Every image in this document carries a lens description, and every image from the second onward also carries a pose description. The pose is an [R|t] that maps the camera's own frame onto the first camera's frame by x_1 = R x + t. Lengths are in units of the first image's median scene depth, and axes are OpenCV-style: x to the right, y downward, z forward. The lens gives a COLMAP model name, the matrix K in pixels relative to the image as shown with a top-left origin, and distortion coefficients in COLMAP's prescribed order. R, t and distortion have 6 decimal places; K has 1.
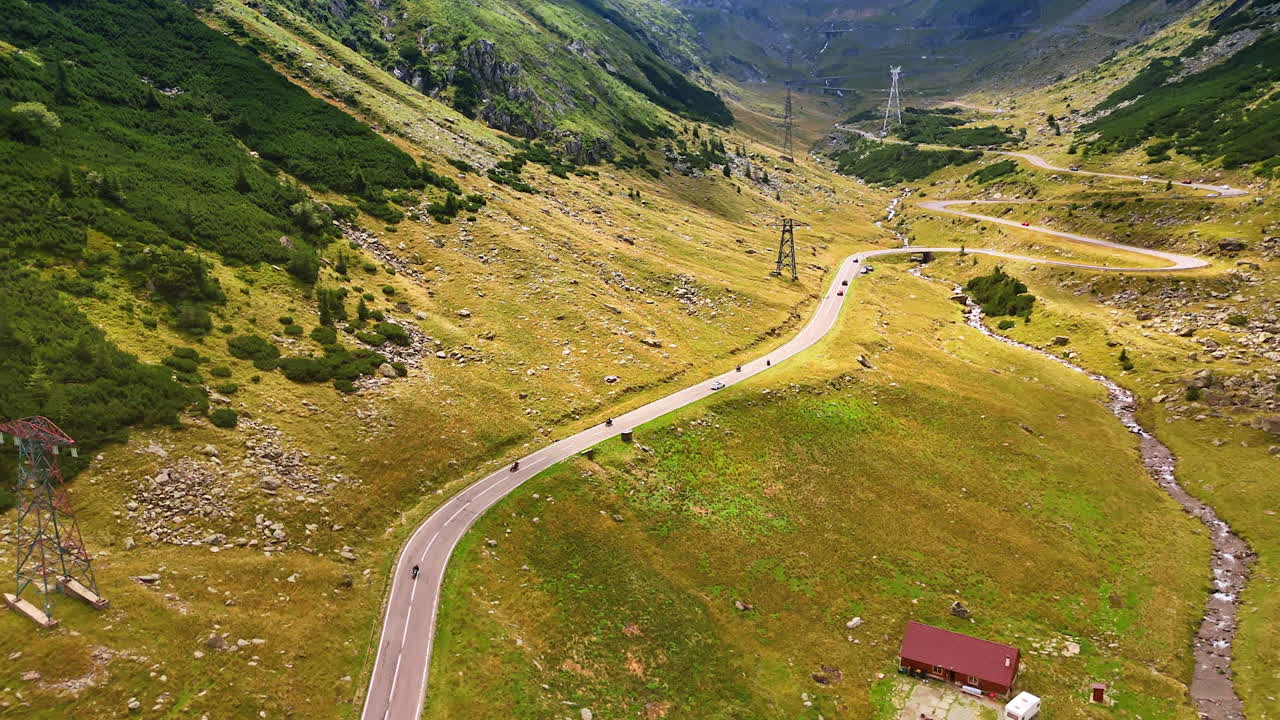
lens RADIAL K [[935.5, 0, 640.0], [0, 935.5, 360.0], [0, 0, 1]] dist [0.080978, -0.073579]
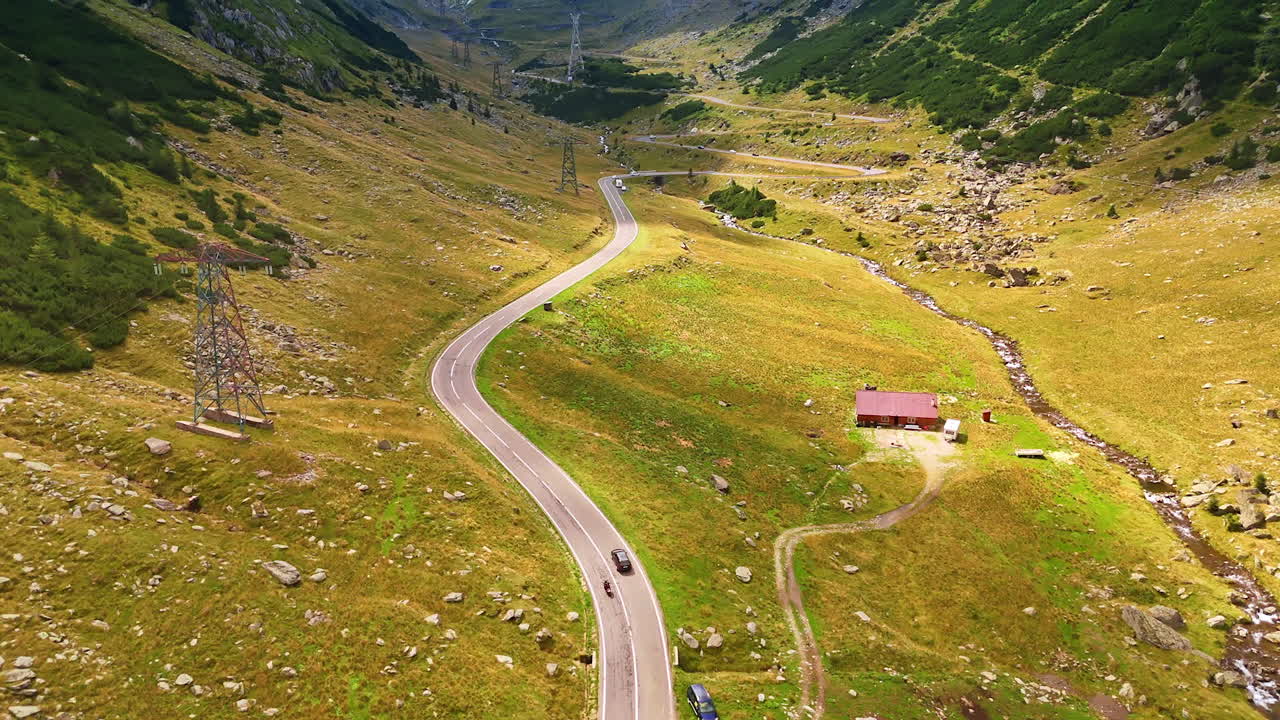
lens RADIAL K [[935.5, 0, 640.0], [0, 935.5, 360.0], [0, 0, 1]] dist [0.080978, -0.073579]
pose [[0.925902, -0.094897, 0.365650, -0.191030], [0.080661, 0.995275, 0.054053, 0.054957], [-0.369052, -0.020554, 0.929182, -0.045701]]
